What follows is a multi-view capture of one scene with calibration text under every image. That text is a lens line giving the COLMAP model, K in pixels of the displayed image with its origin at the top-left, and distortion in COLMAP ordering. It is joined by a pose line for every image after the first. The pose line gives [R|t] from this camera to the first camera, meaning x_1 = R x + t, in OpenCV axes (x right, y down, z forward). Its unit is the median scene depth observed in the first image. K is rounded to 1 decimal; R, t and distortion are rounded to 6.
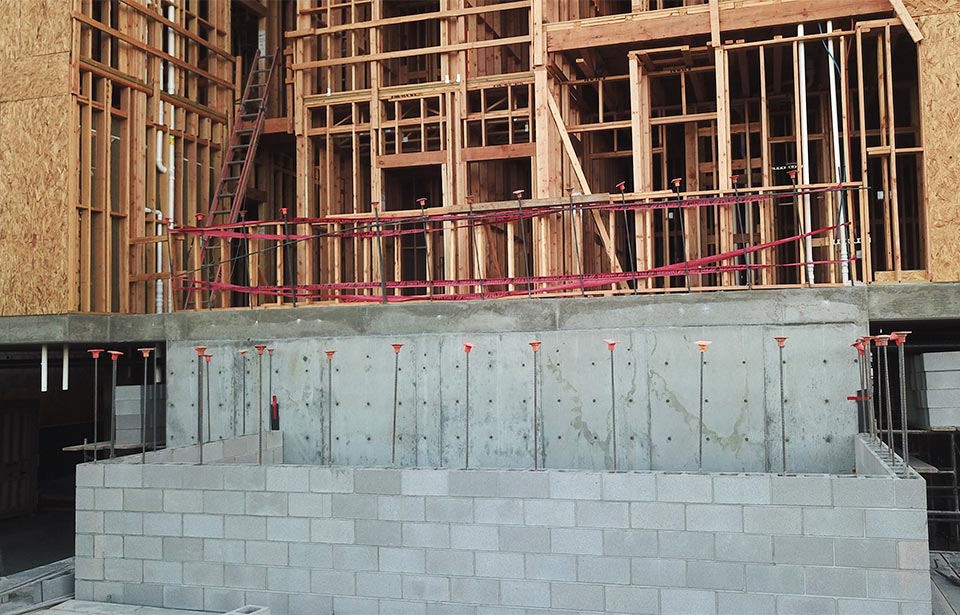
lens RADIAL K [[837.0, 0, 526.2], [0, 837.0, 305.6], [0, 0, 1]] dist [0.002572, -0.005286]
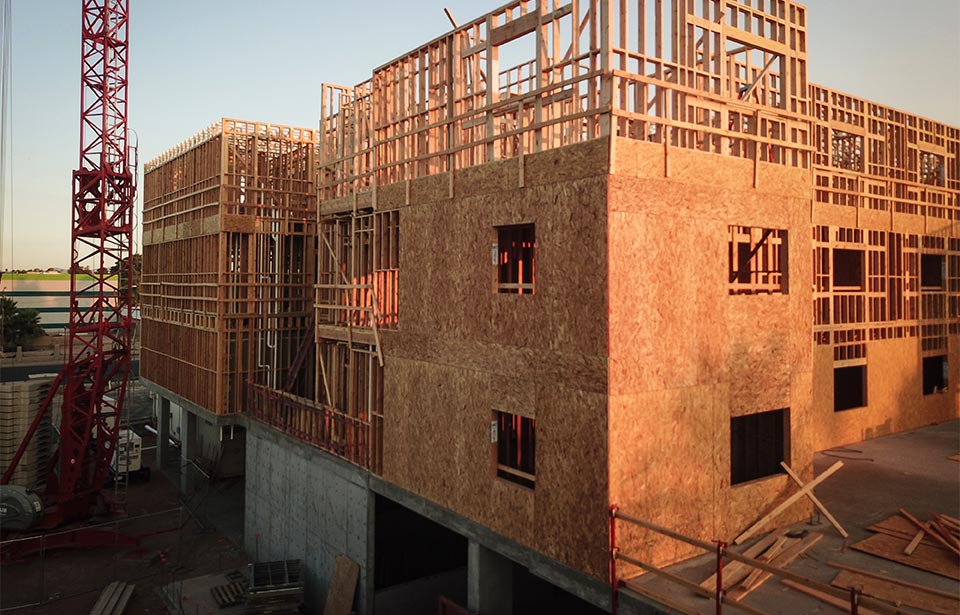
lens RADIAL K [[710.5, 0, 479.7], [0, 710.5, 259.7], [0, 0, 1]] dist [0.007287, -0.002728]
pose [[0.788388, 0.003830, -0.615166, 1.264865], [0.008056, 0.999831, 0.016549, -0.437787], [0.615125, -0.018003, 0.788224, -0.216380]]
